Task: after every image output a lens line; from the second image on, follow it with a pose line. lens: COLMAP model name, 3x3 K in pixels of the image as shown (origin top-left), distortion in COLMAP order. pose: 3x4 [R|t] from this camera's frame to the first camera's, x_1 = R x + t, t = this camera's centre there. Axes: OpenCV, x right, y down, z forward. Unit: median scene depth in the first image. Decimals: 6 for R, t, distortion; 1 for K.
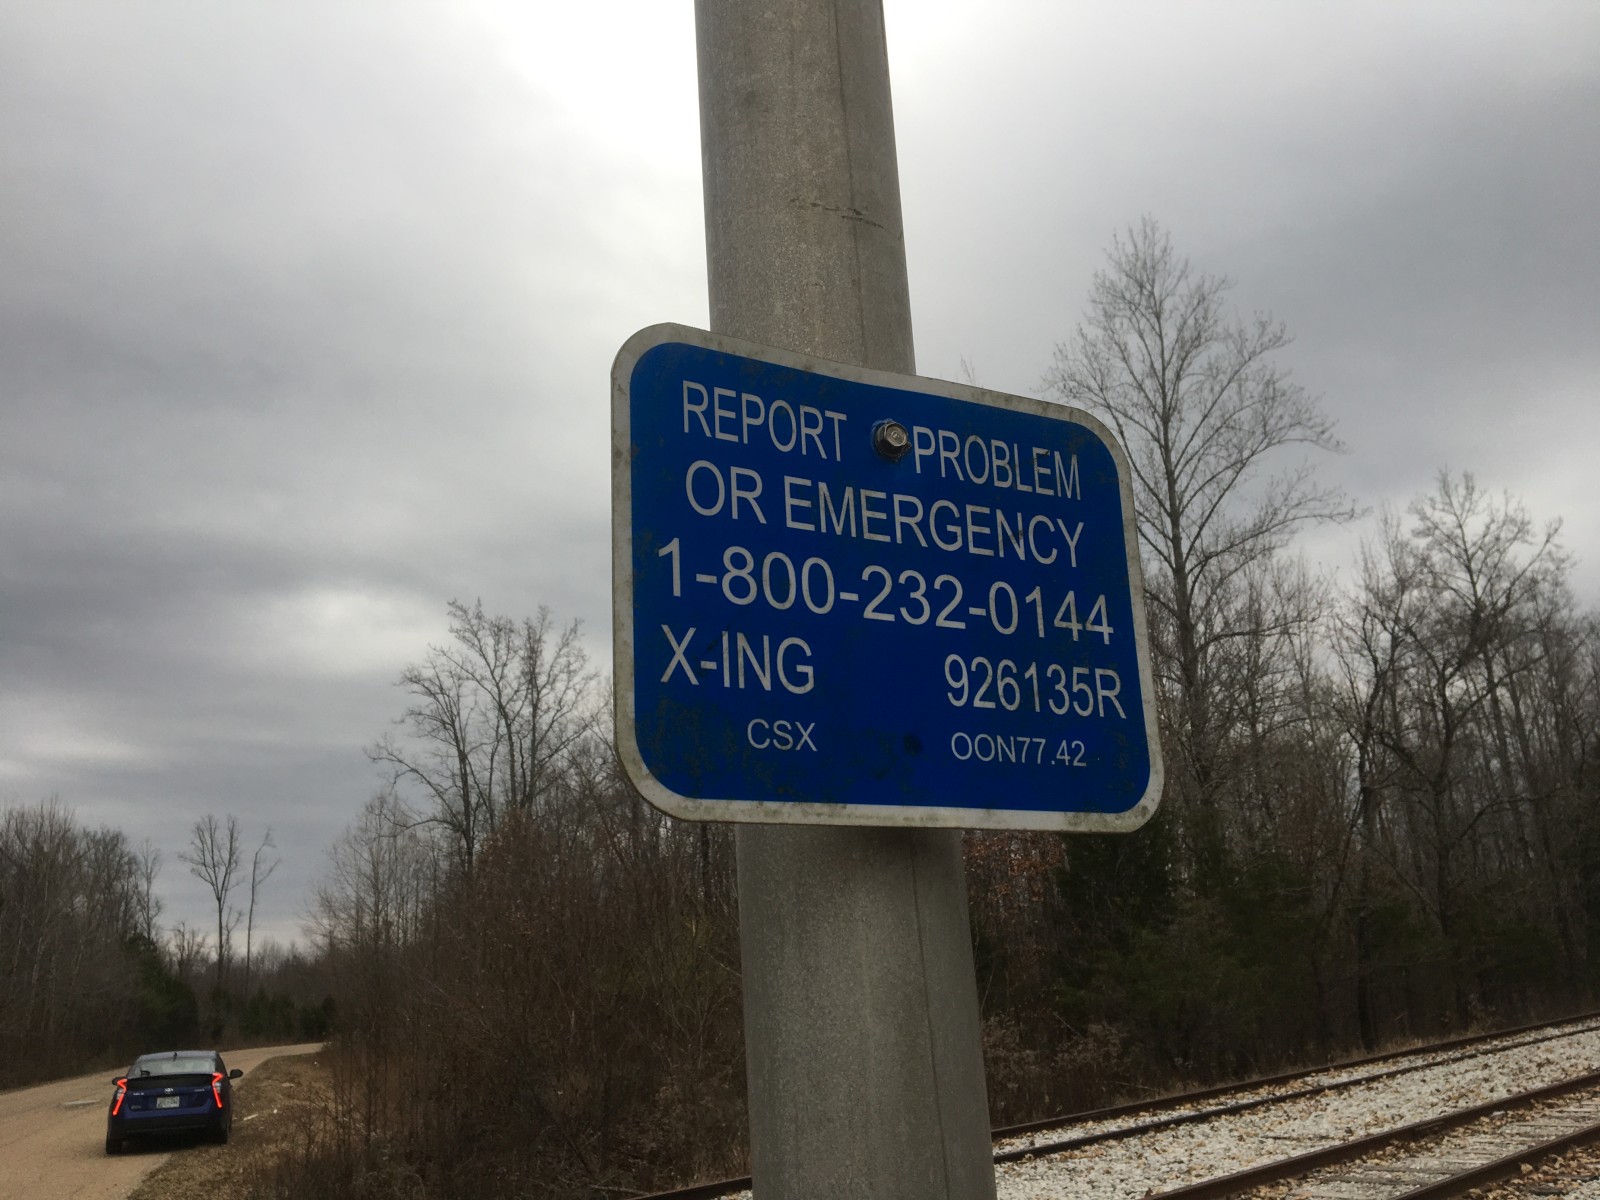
lens RADIAL K [[1342.2, 0, 800.0], [0, 1342.2, 600.0], [0, 0, 1]] dist [0.092114, -0.178912]
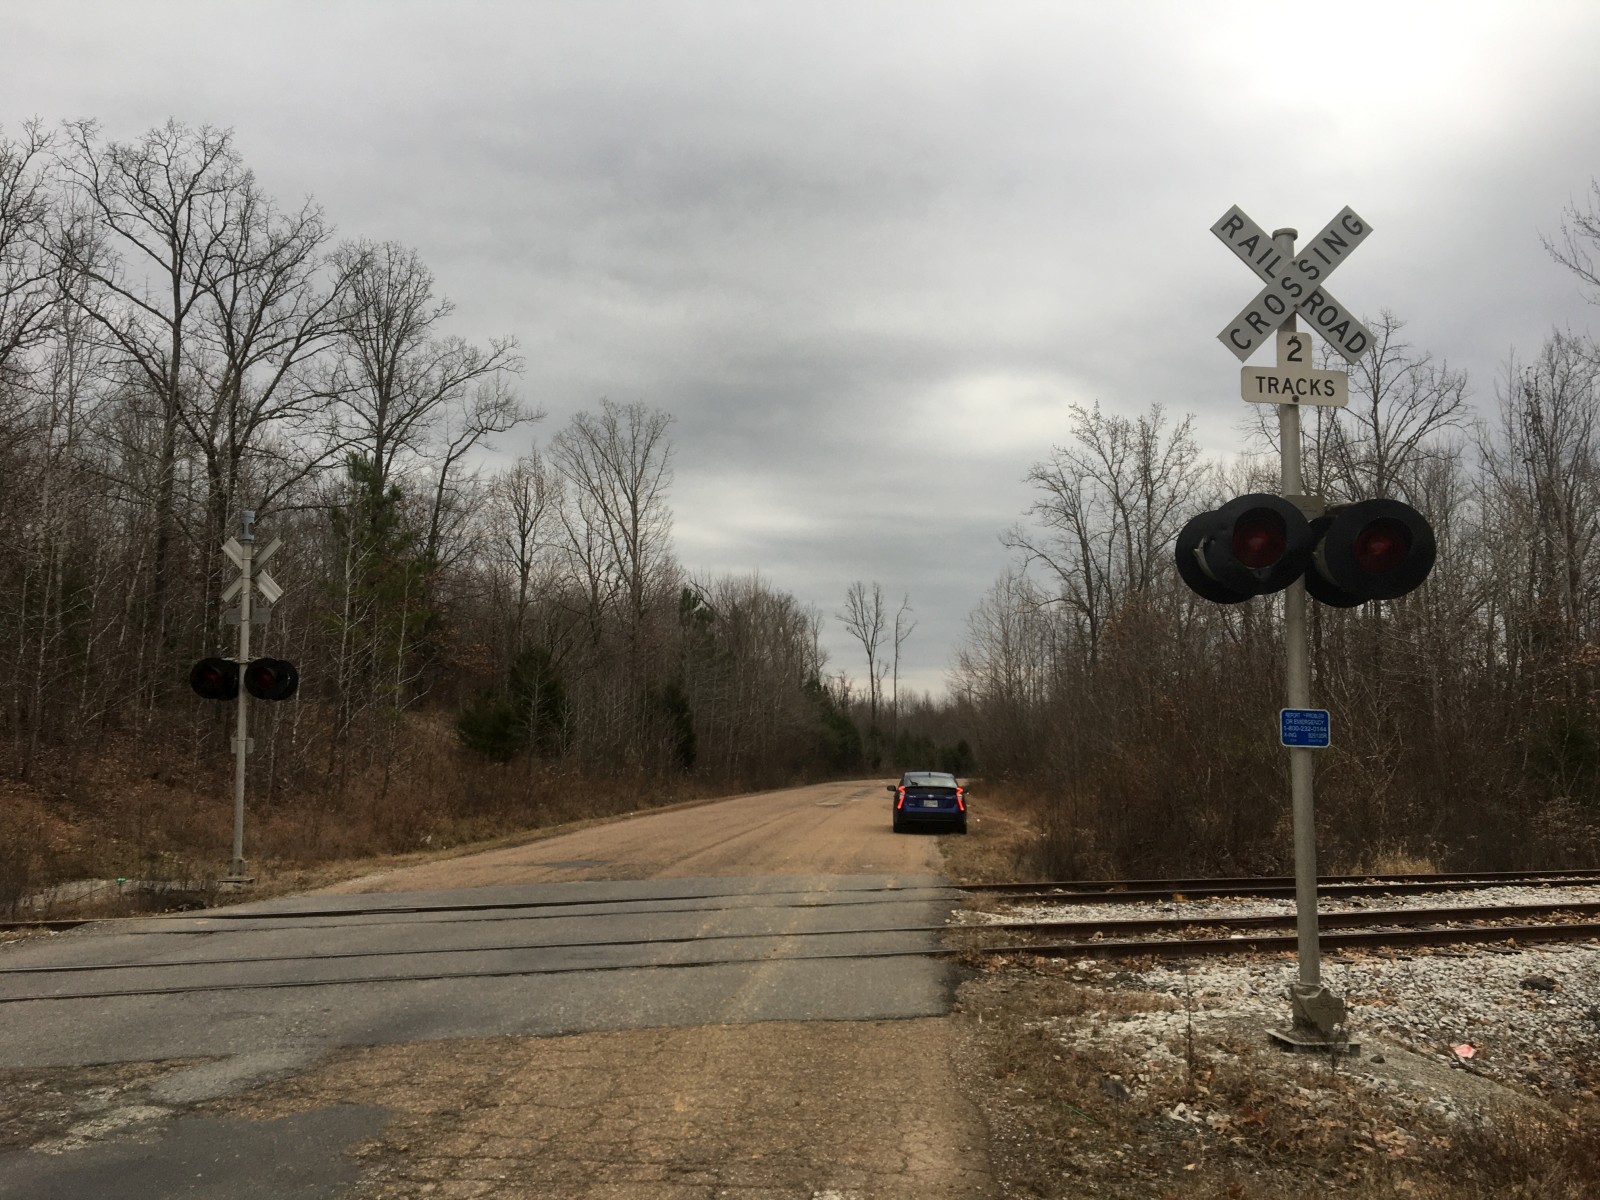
lens RADIAL K [[1322.8, 0, 788.4], [0, 1322.8, 596.8], [0, 0, 1]] dist [0.097257, -0.173562]
pose [[0.901220, 0.019777, -0.432910, 0.011191], [0.053603, 0.986200, 0.156643, -0.038728], [0.430033, -0.164375, 0.887723, -0.136467]]
